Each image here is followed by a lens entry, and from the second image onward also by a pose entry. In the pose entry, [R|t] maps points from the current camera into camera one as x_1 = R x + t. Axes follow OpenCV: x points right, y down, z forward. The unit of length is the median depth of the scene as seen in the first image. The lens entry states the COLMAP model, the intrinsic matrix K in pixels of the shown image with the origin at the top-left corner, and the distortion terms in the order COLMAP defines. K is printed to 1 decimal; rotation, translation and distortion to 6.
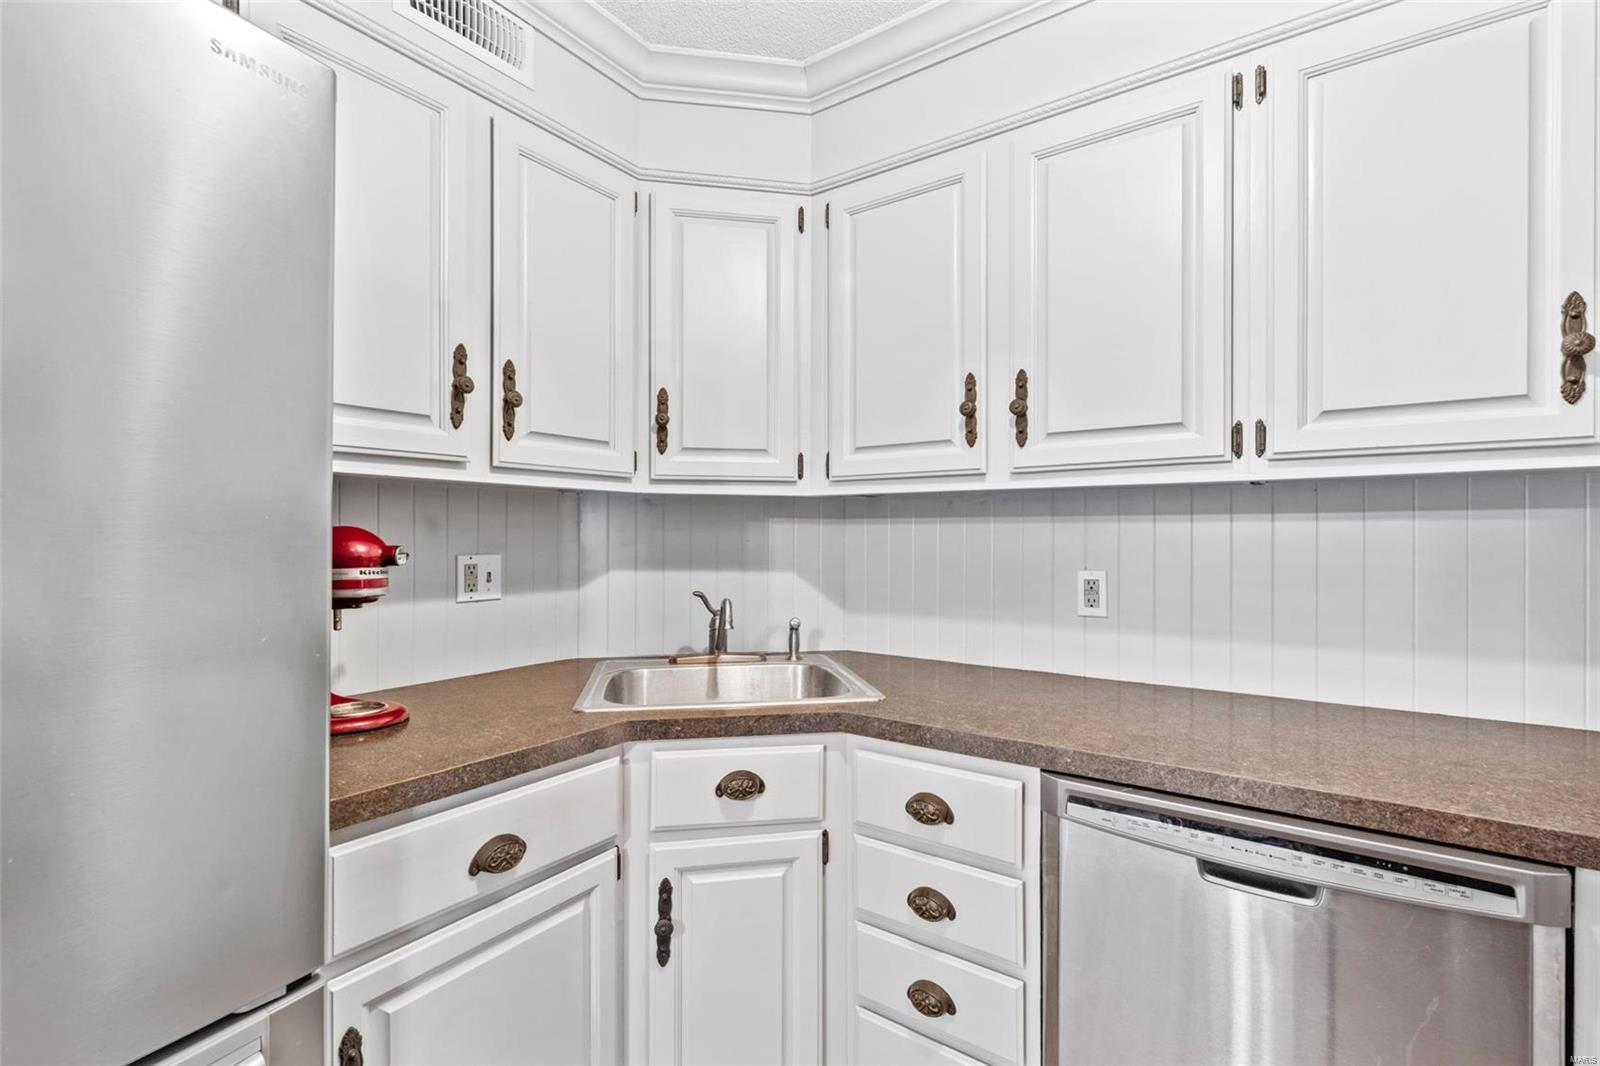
lens RADIAL K [[709.7, 0, 805.2], [0, 709.7, 536.7], [0, 0, 1]] dist [-0.004471, 0.003443]
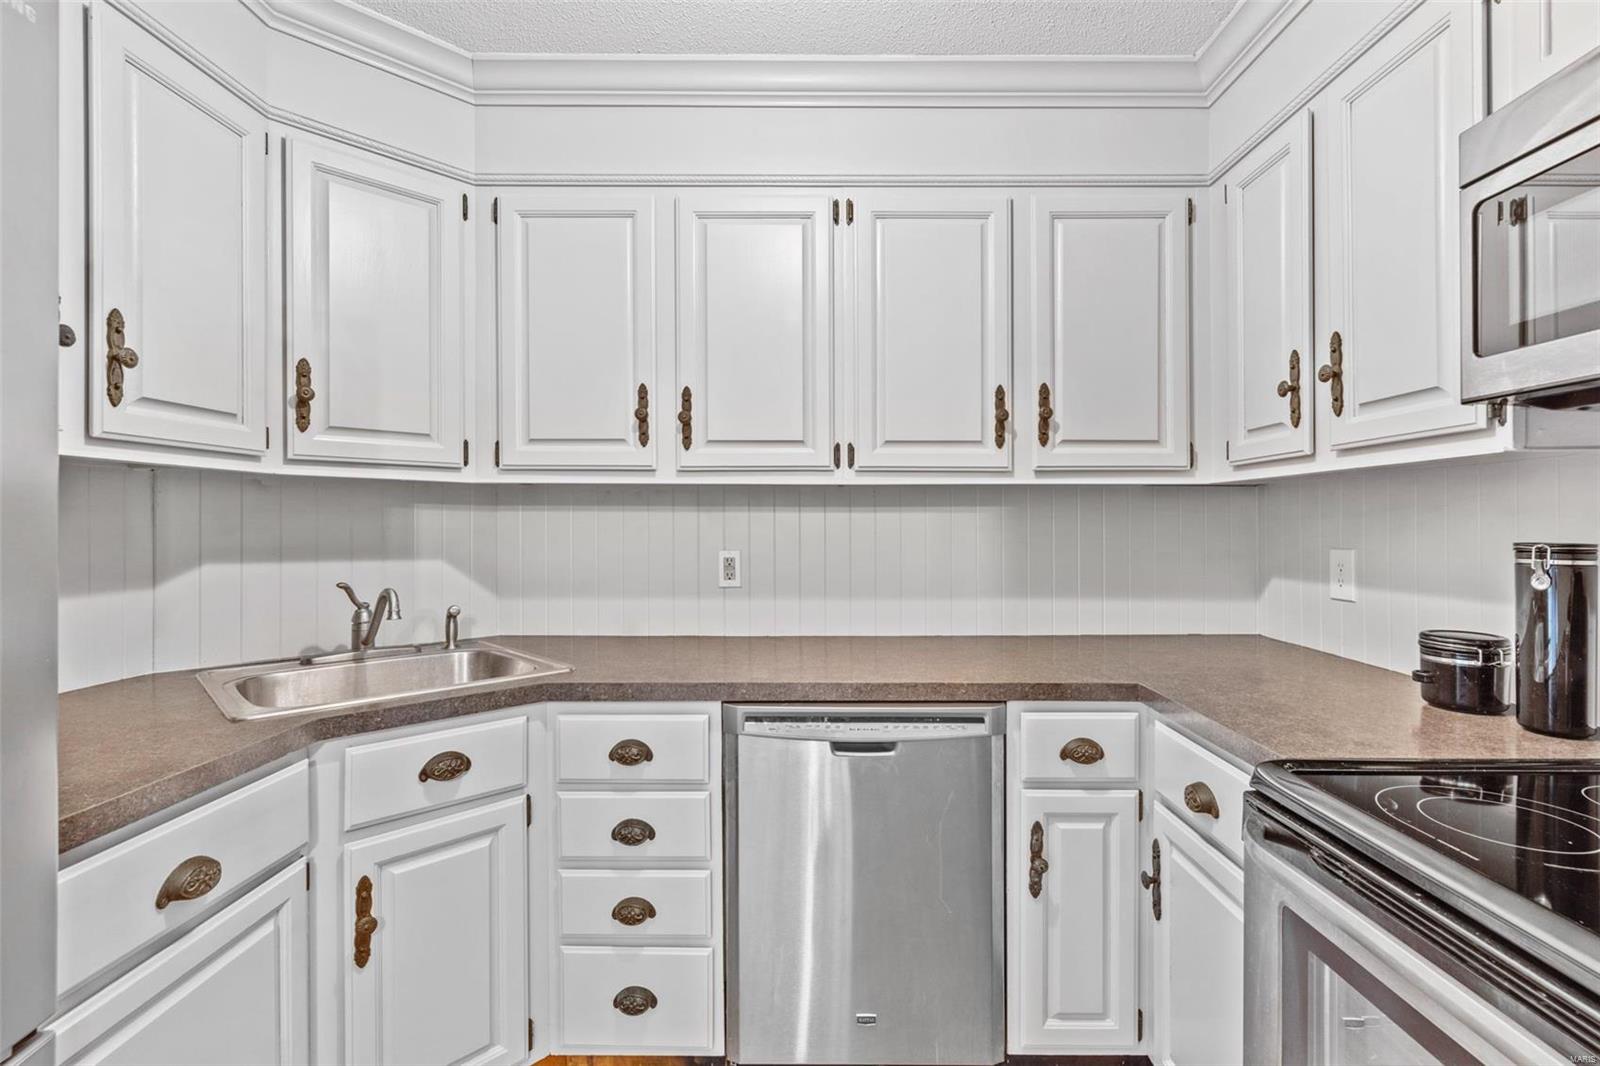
lens RADIAL K [[709.7, 0, 820.4], [0, 709.7, 516.9], [0, 0, 1]] dist [-0.004471, 0.003443]
pose [[0.817910, 0.004809, 0.575327, -0.241445], [0.000479, 0.999959, -0.009039, 0.000275], [-0.575347, 0.007668, 0.817874, -0.151994]]
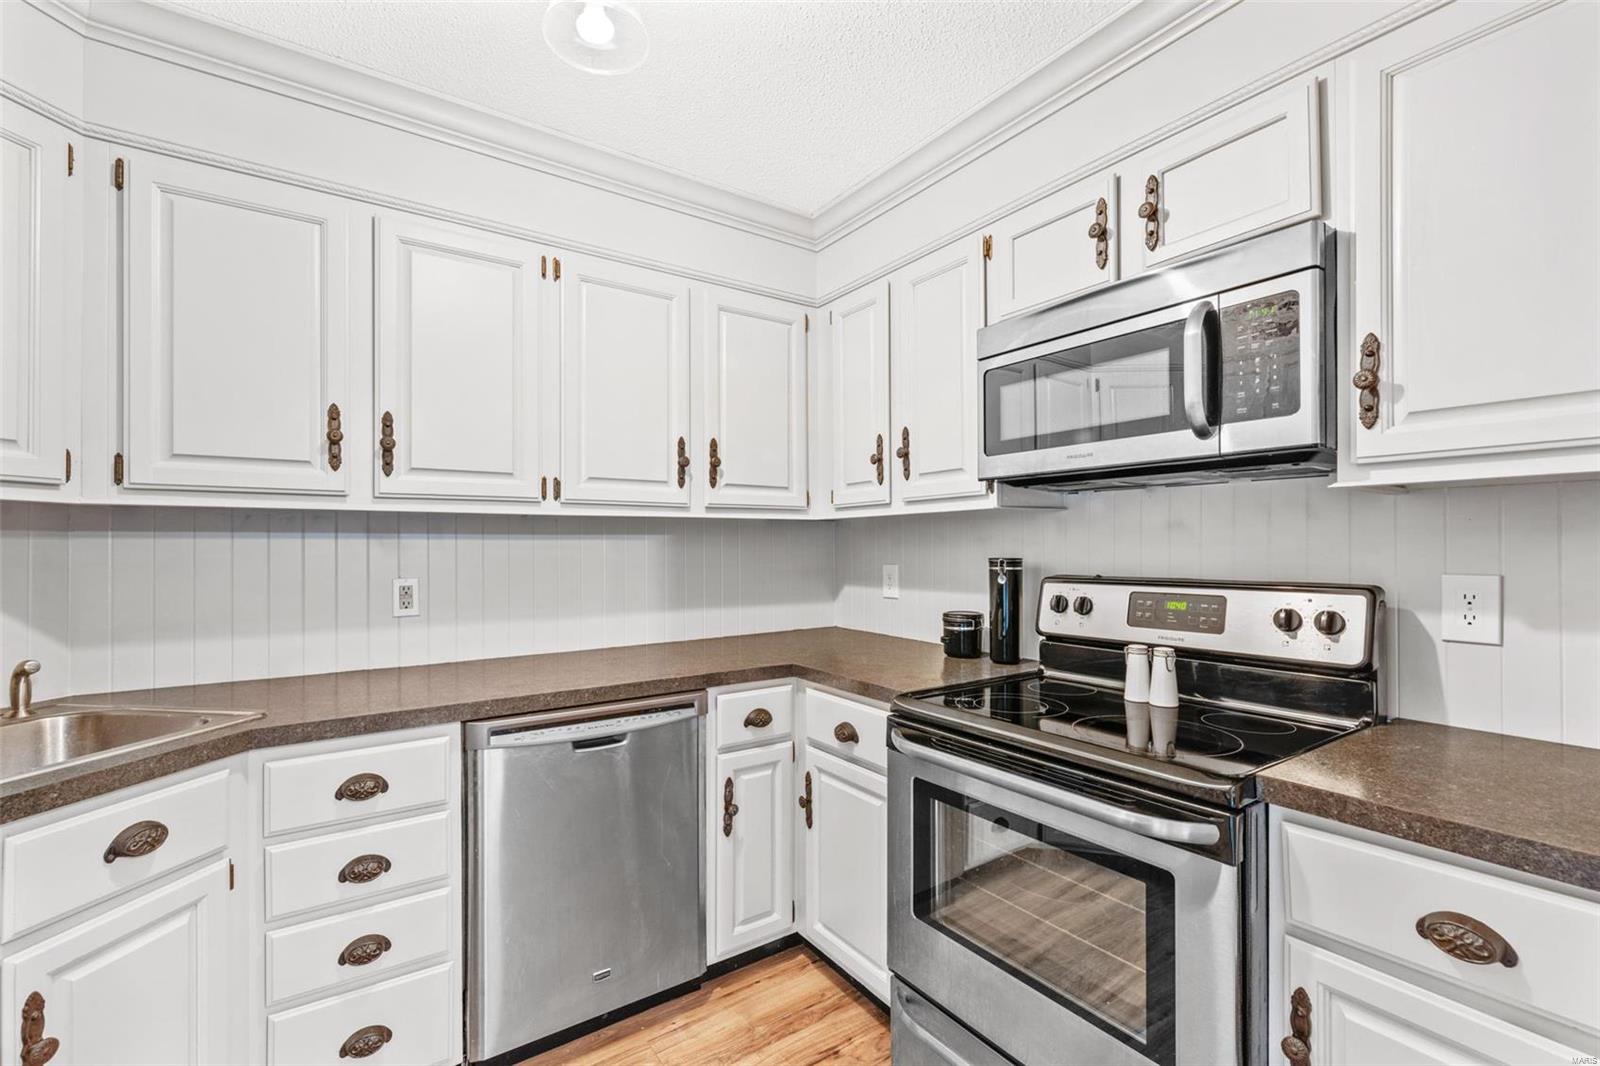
lens RADIAL K [[709.7, 0, 804.0], [0, 709.7, 529.2], [0, 0, 1]] dist [-0.004471, 0.003443]
pose [[0.336440, 0.019587, 0.941501, -0.667537], [0.006314, 0.999714, -0.023055, -0.006253], [-0.941684, 0.013701, 0.336220, -0.070314]]
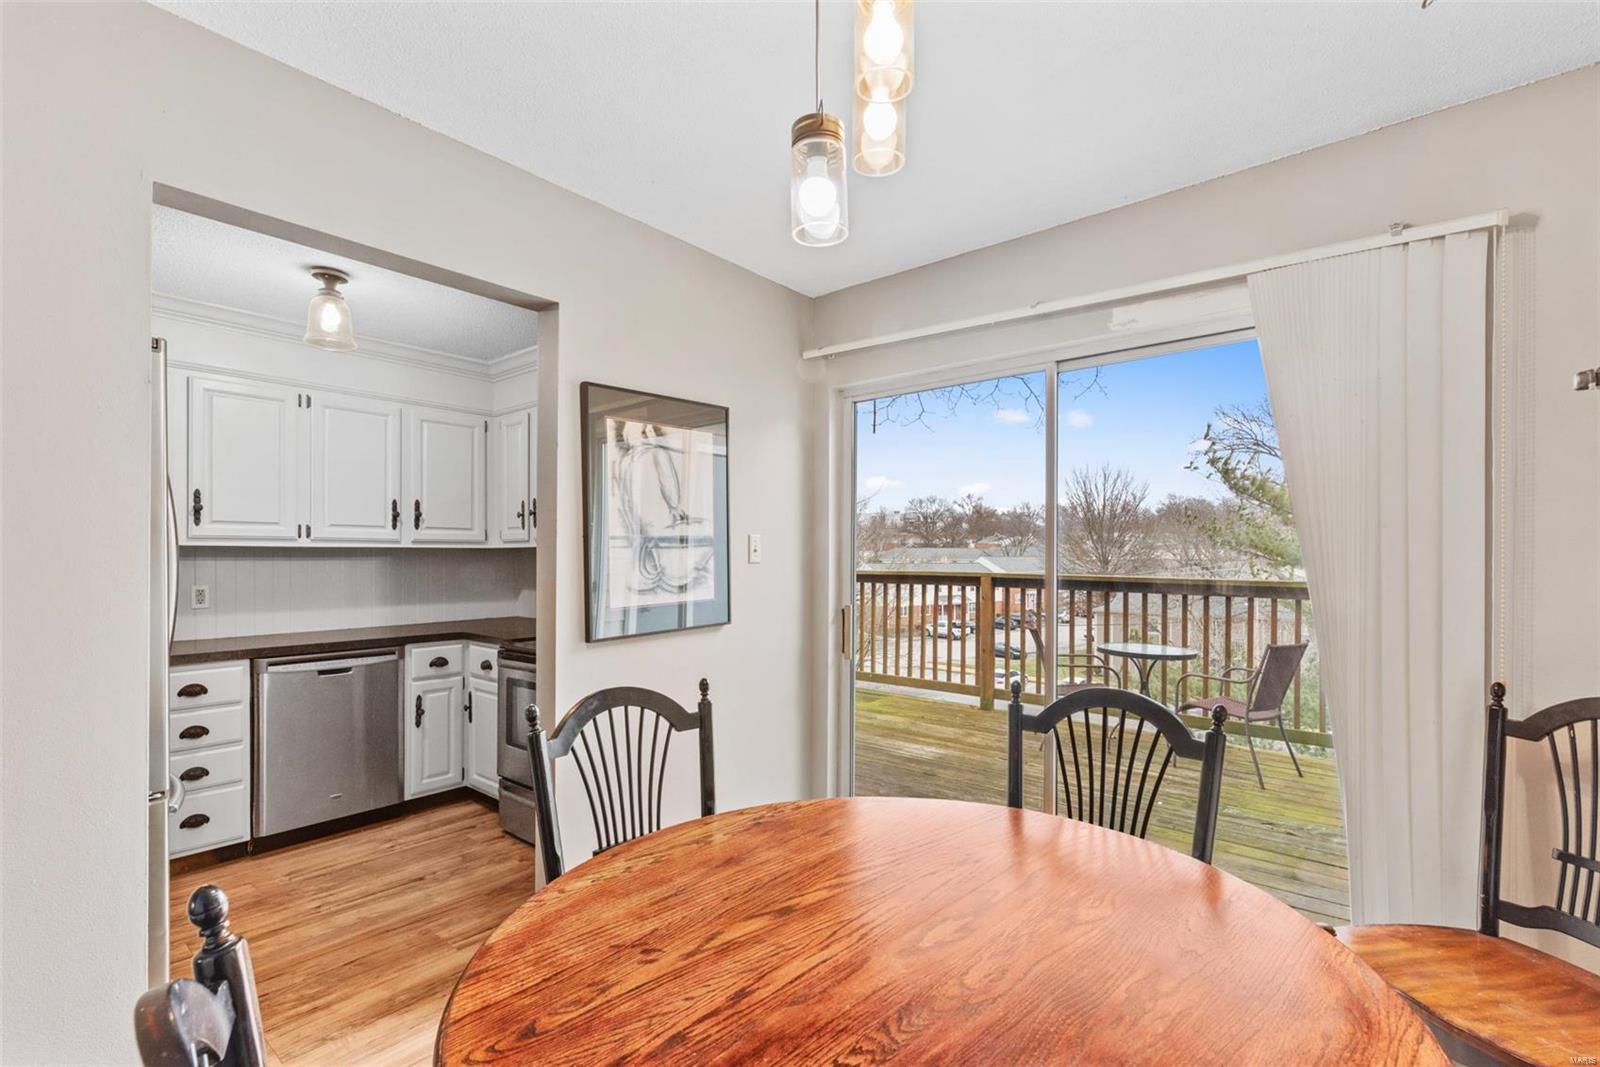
lens RADIAL K [[709.7, 0, 803.3], [0, 709.7, 554.9], [0, 0, 1]] dist [-0.004471, 0.003443]
pose [[0.074110, 0.003984, 0.997242, -1.888895], [0.002094, 0.999989, -0.004150, -0.032086], [-0.997248, 0.002396, 0.074101, -1.076760]]
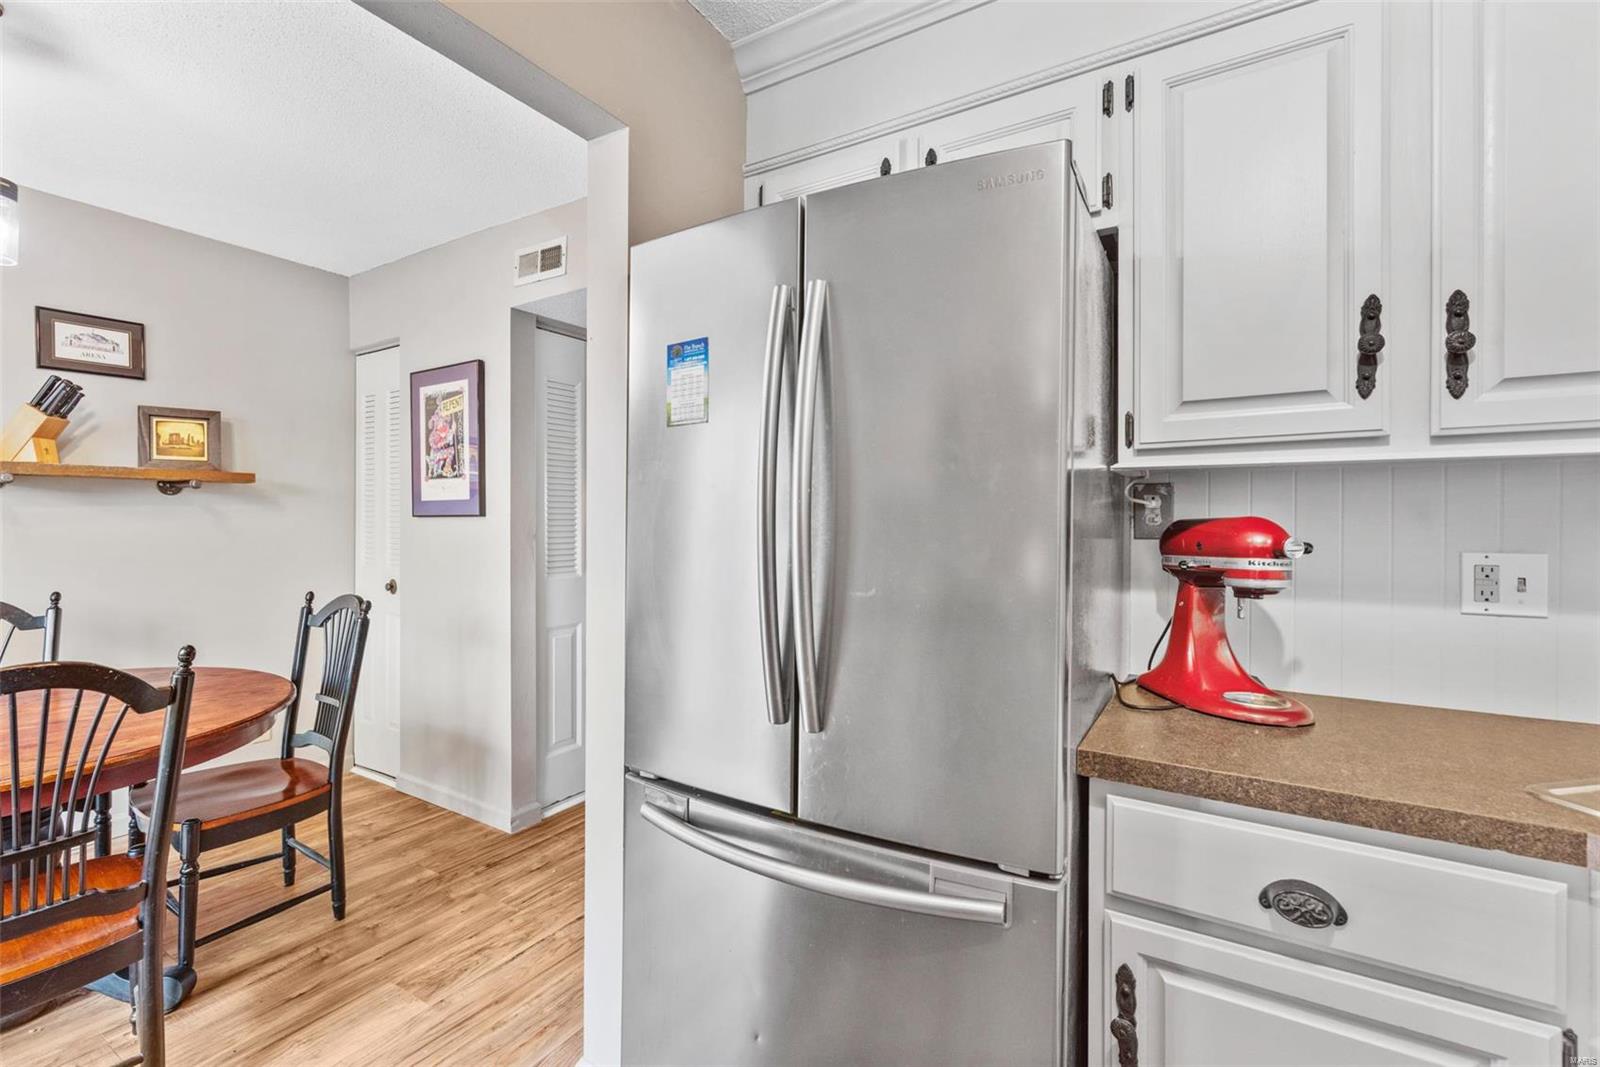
lens RADIAL K [[709.7, 0, 799.8], [0, 709.7, 531.2], [0, 0, 1]] dist [-0.004471, 0.003443]
pose [[0.057739, 0.007501, -0.998304, 0.300547], [-0.008110, 0.999942, 0.007045, 0.004085], [0.998299, 0.007690, 0.057797, 0.284903]]
